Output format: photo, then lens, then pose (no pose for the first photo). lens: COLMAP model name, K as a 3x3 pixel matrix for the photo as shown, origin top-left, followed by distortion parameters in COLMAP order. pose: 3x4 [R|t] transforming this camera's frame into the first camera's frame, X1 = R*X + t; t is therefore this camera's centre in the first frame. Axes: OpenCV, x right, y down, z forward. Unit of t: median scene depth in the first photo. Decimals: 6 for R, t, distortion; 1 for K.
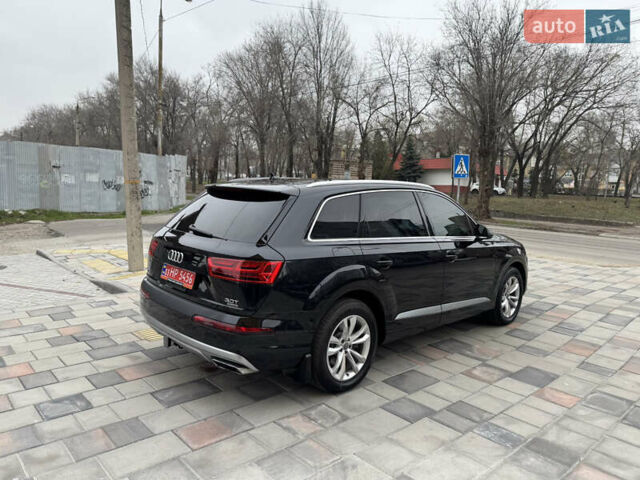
lens RADIAL K [[446.0, 0, 320.0], [0, 446.0, 240.0], [0, 0, 1]] dist [0.067913, -0.086134]
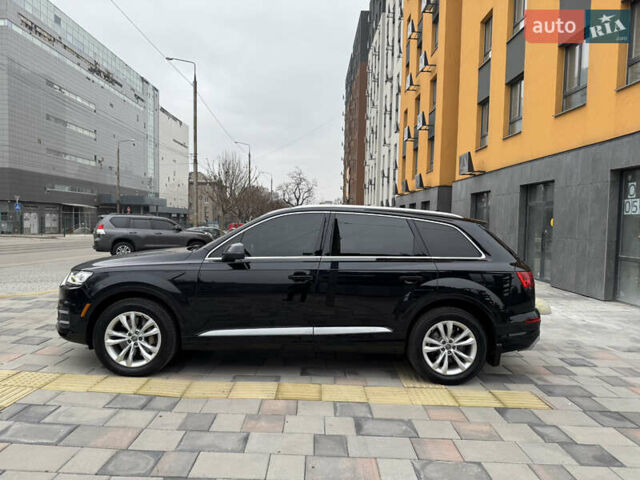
lens RADIAL K [[446.0, 0, 320.0], [0, 446.0, 240.0], [0, 0, 1]] dist [0.067913, -0.086134]
pose [[-0.738578, -0.093221, 0.667692, -0.886217], [0.006572, 0.989351, 0.145400, -0.308505], [-0.674136, 0.111777, -0.730100, 2.650312]]
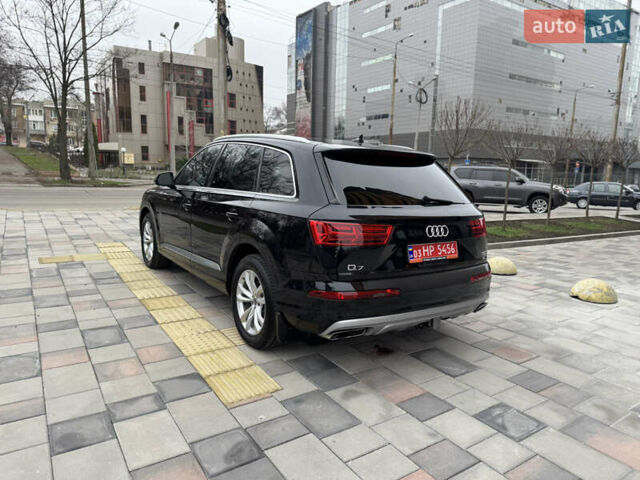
lens RADIAL K [[446.0, 0, 320.0], [0, 446.0, 240.0], [0, 0, 1]] dist [0.067913, -0.086134]
pose [[0.163800, -0.201765, 0.965640, -1.300711], [0.079148, 0.978393, 0.191004, -0.145740], [-0.983313, 0.045142, 0.176230, 1.119530]]
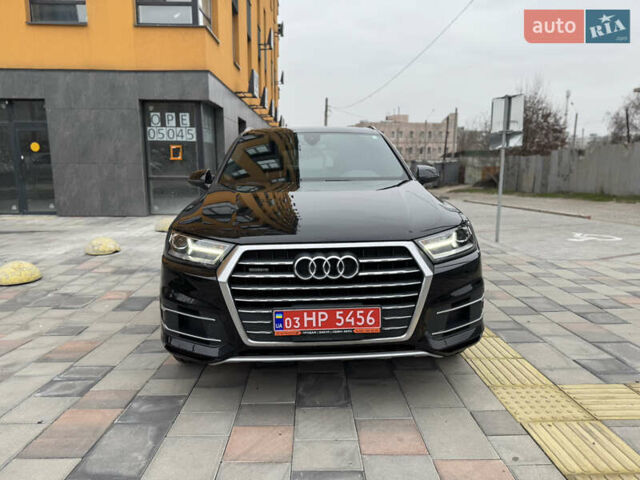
lens RADIAL K [[446.0, 0, 320.0], [0, 446.0, 240.0], [0, 0, 1]] dist [0.067913, -0.086134]
pose [[-0.664335, 0.082262, -0.742894, 1.213877], [-0.106769, 0.973288, 0.203253, -0.142068], [0.739769, 0.214346, -0.637806, 2.484035]]
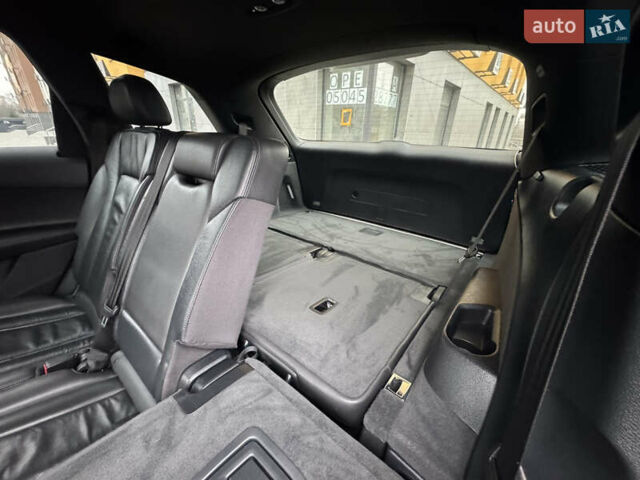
lens RADIAL K [[253.9, 0, 320.0], [0, 253.9, 240.0], [0, 0, 1]] dist [-0.005305, 0.000011]
pose [[-0.988080, -0.023199, -0.152184, -0.102921], [-0.093851, 0.874394, 0.476054, -0.064943], [0.122025, 0.484662, -0.866148, 1.477142]]
